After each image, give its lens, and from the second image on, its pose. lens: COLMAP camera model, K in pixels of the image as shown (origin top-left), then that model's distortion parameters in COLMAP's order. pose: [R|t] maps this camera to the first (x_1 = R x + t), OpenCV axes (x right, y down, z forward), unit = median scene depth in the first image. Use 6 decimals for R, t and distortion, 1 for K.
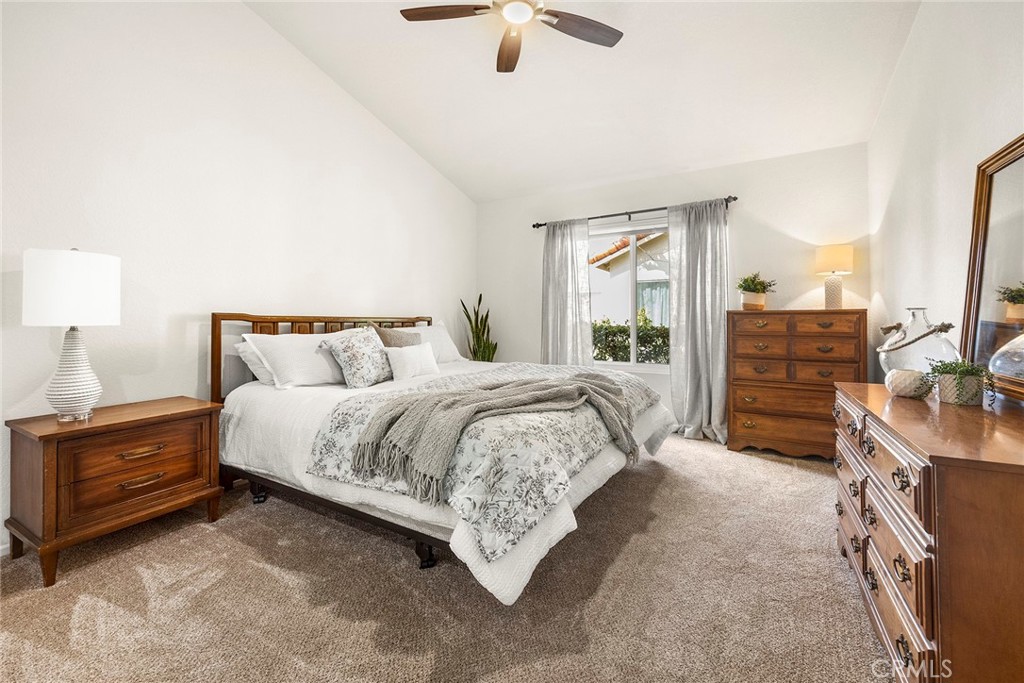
lens RADIAL K [[414.3, 0, 537.2], [0, 414.3, 309.7], [0, 0, 1]] dist [-0.008437, 0.000031]
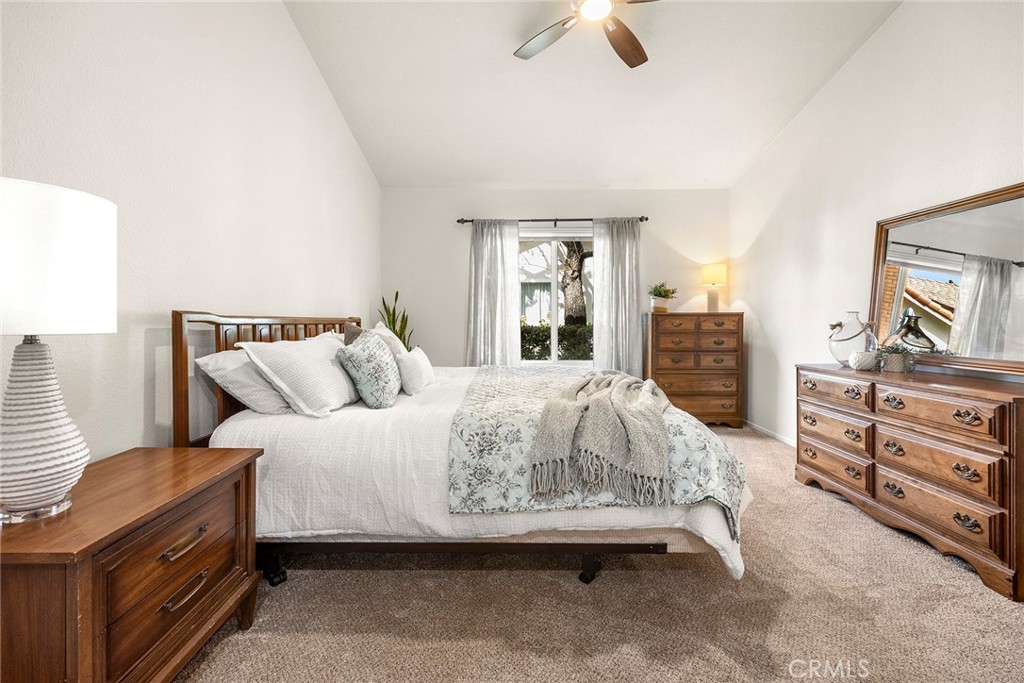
lens RADIAL K [[416.2, 0, 510.6], [0, 416.2, 321.7], [0, 0, 1]] dist [-0.001677, -0.000164]
pose [[0.872501, -0.003197, 0.488602, -0.542247], [-0.009824, 0.999662, 0.024085, 0.003712], [-0.488513, -0.025815, 0.872174, 0.163068]]
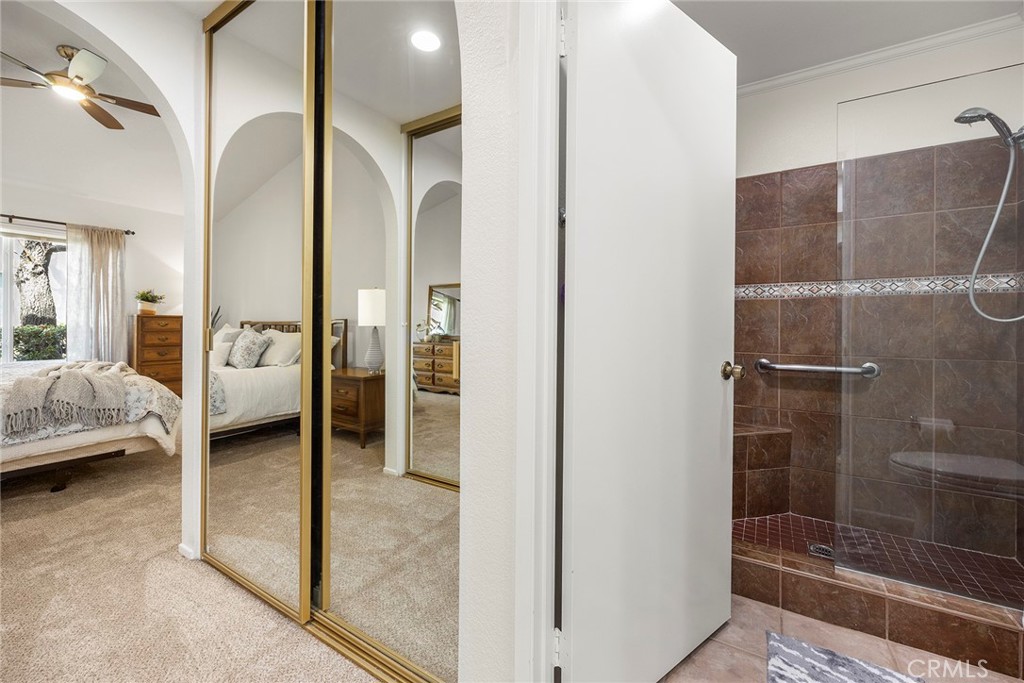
lens RADIAL K [[416.2, 0, 510.6], [0, 416.2, 321.7], [0, 0, 1]] dist [-0.001677, -0.000164]
pose [[0.048063, 0.000901, 0.998844, -1.007939], [-0.026174, 0.999657, 0.000358, -0.008525], [-0.998501, -0.026161, 0.048070, -0.391701]]
